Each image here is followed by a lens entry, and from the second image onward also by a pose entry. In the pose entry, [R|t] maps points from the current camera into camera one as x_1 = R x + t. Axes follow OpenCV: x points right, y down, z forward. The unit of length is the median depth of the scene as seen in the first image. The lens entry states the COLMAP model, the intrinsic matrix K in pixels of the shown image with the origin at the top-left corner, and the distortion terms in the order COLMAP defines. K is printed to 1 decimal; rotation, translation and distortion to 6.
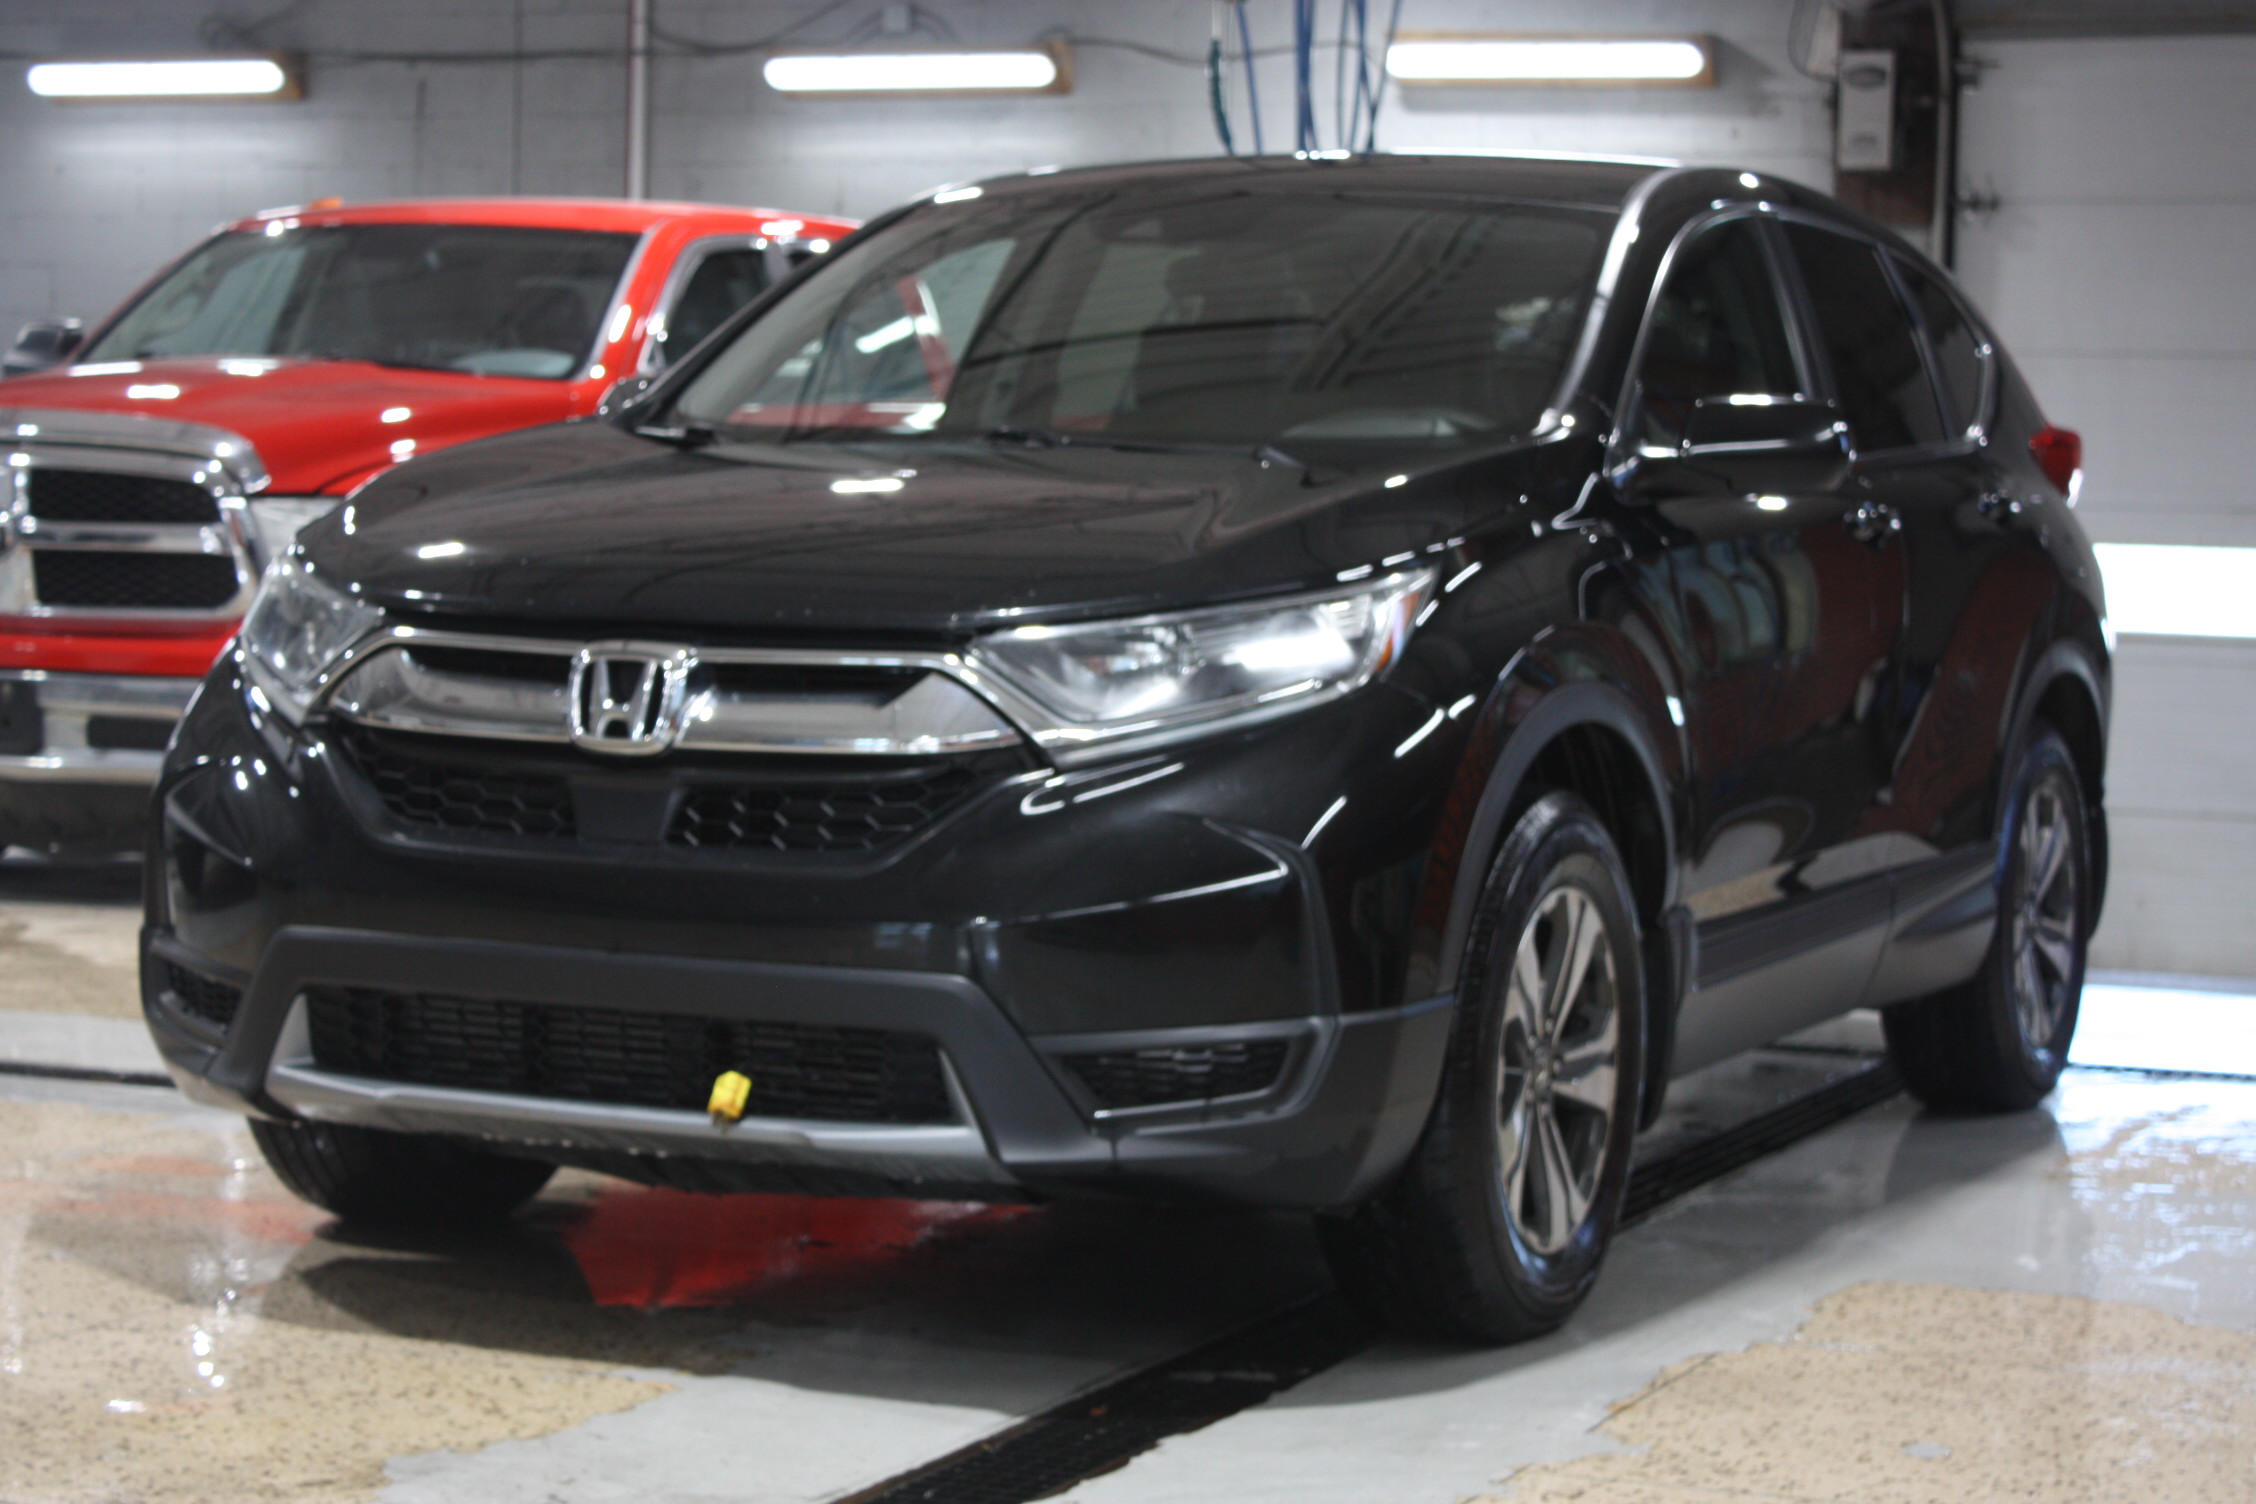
lens RADIAL K [[4912.9, 0, 1126.6], [0, 4912.9, 756.6], [0, 0, 1]] dist [0.048566, 0.000000]
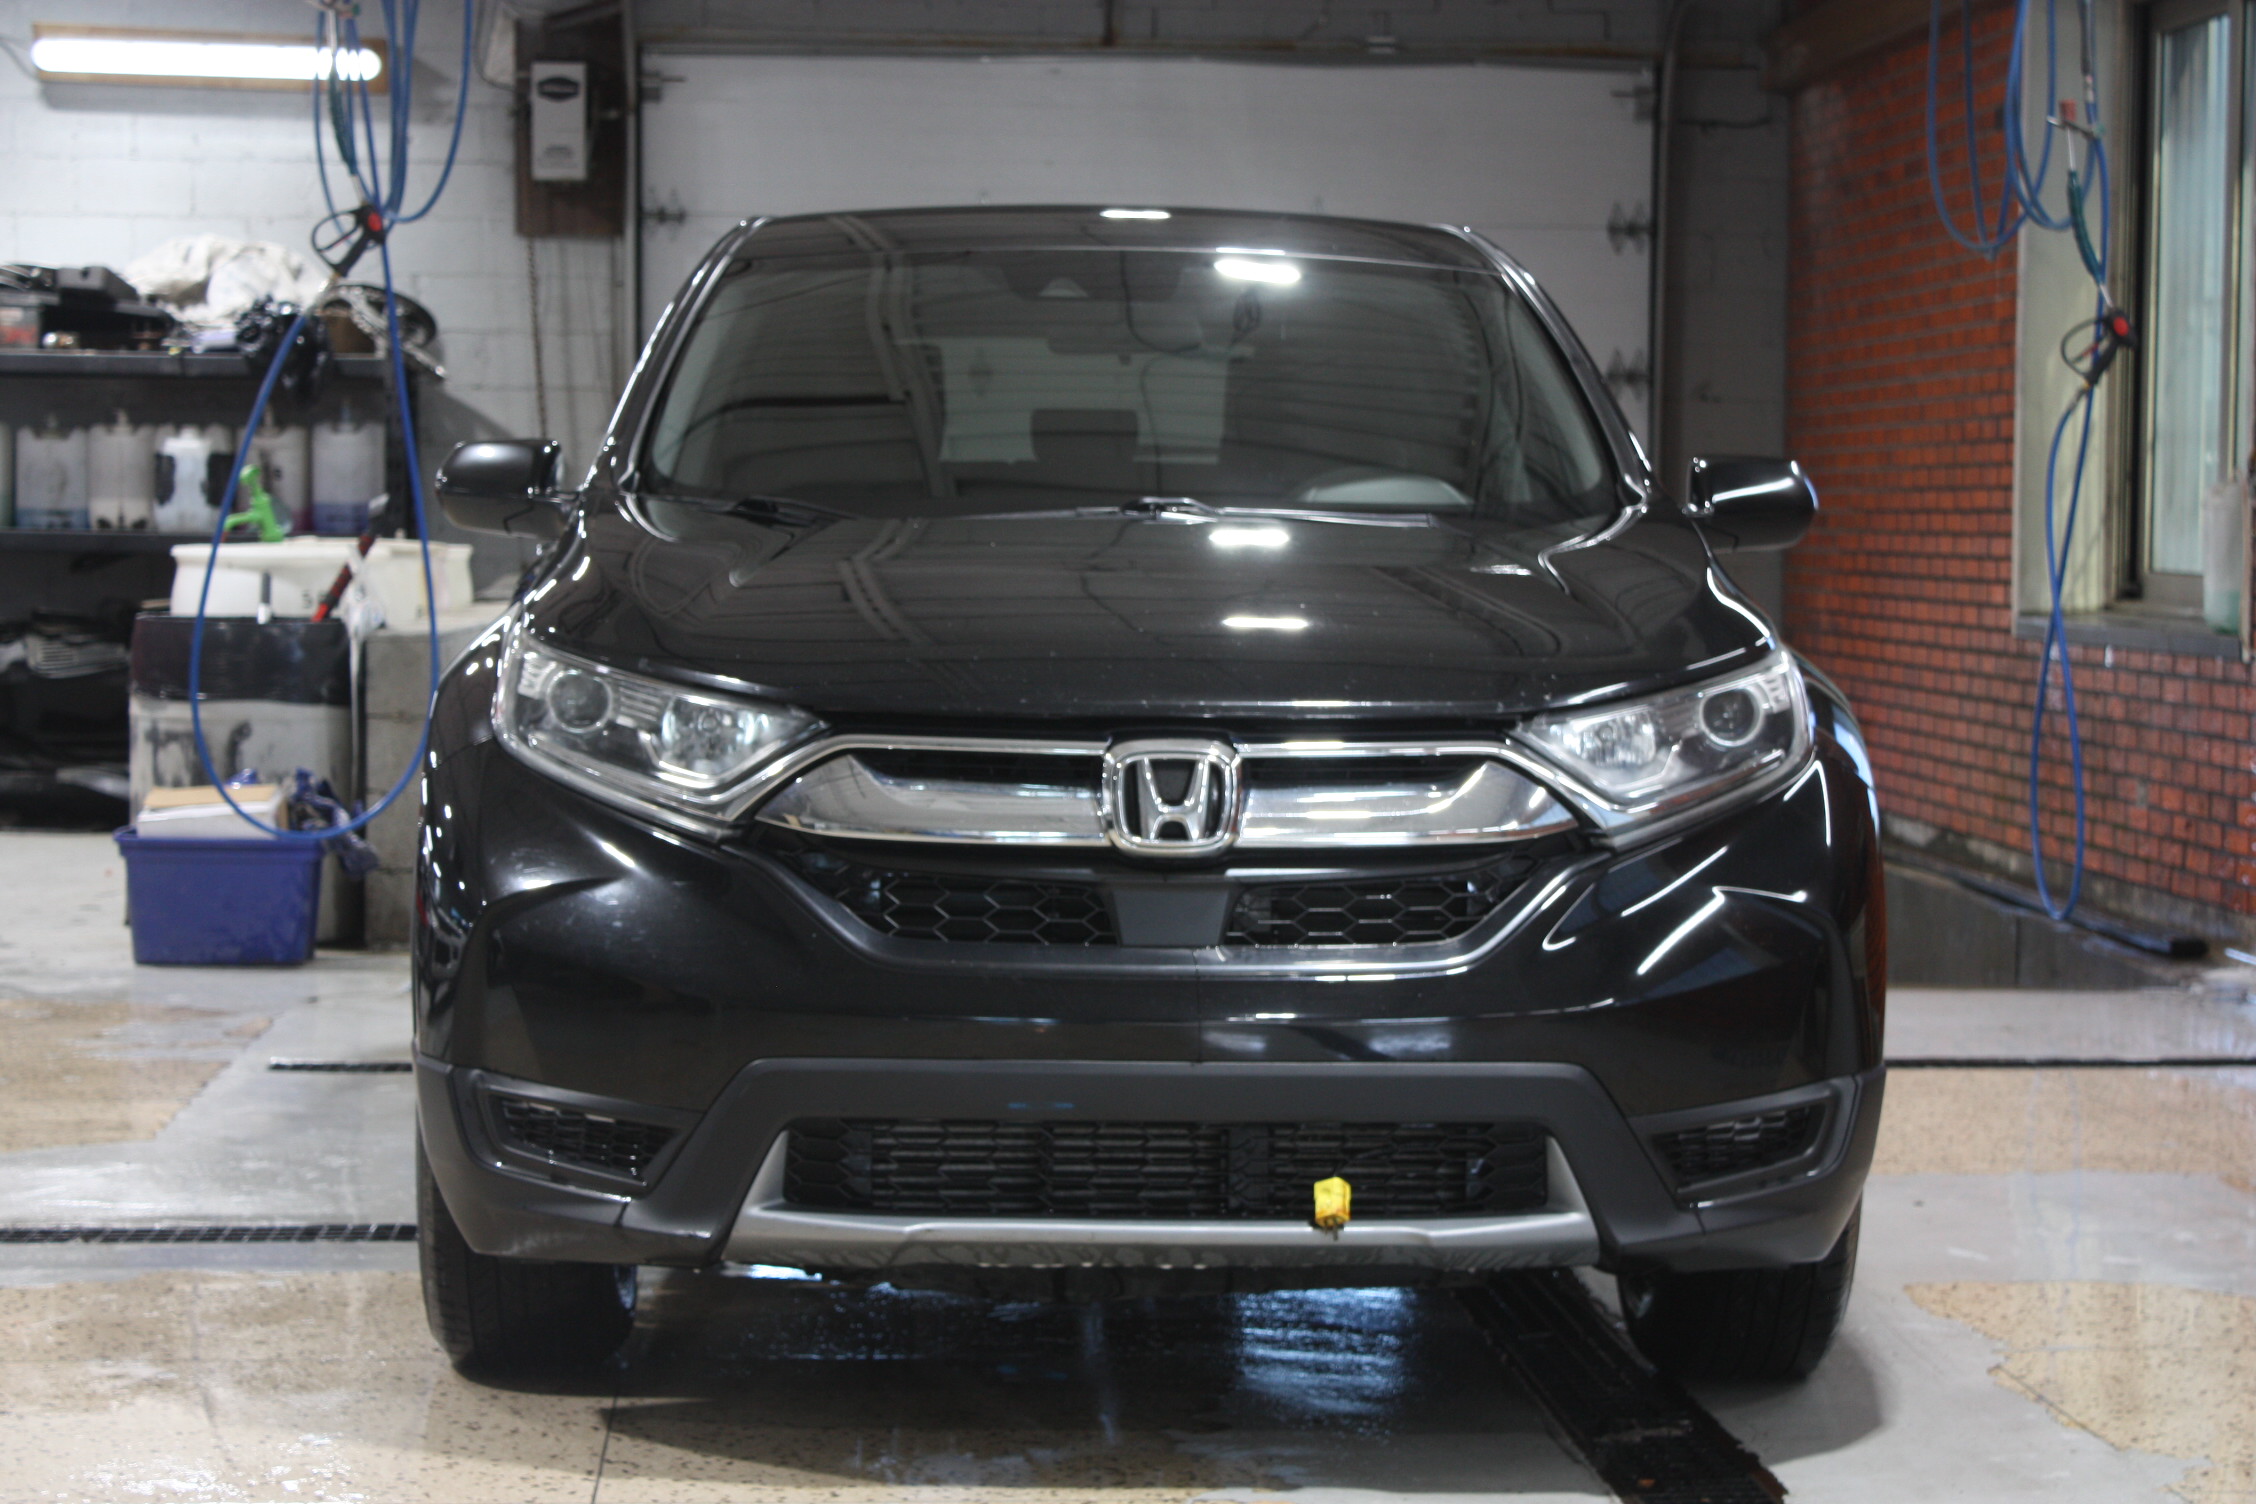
lens RADIAL K [[4912.9, 0, 1127.3], [0, 4912.9, 747.1], [0, 0, 1]] dist [0.048566, 0.000000]
pose [[0.877557, -0.039717, 0.477824, -0.568737], [0.036794, 0.999203, 0.015479, -0.037161], [-0.478058, 0.003997, 0.878319, 0.156907]]
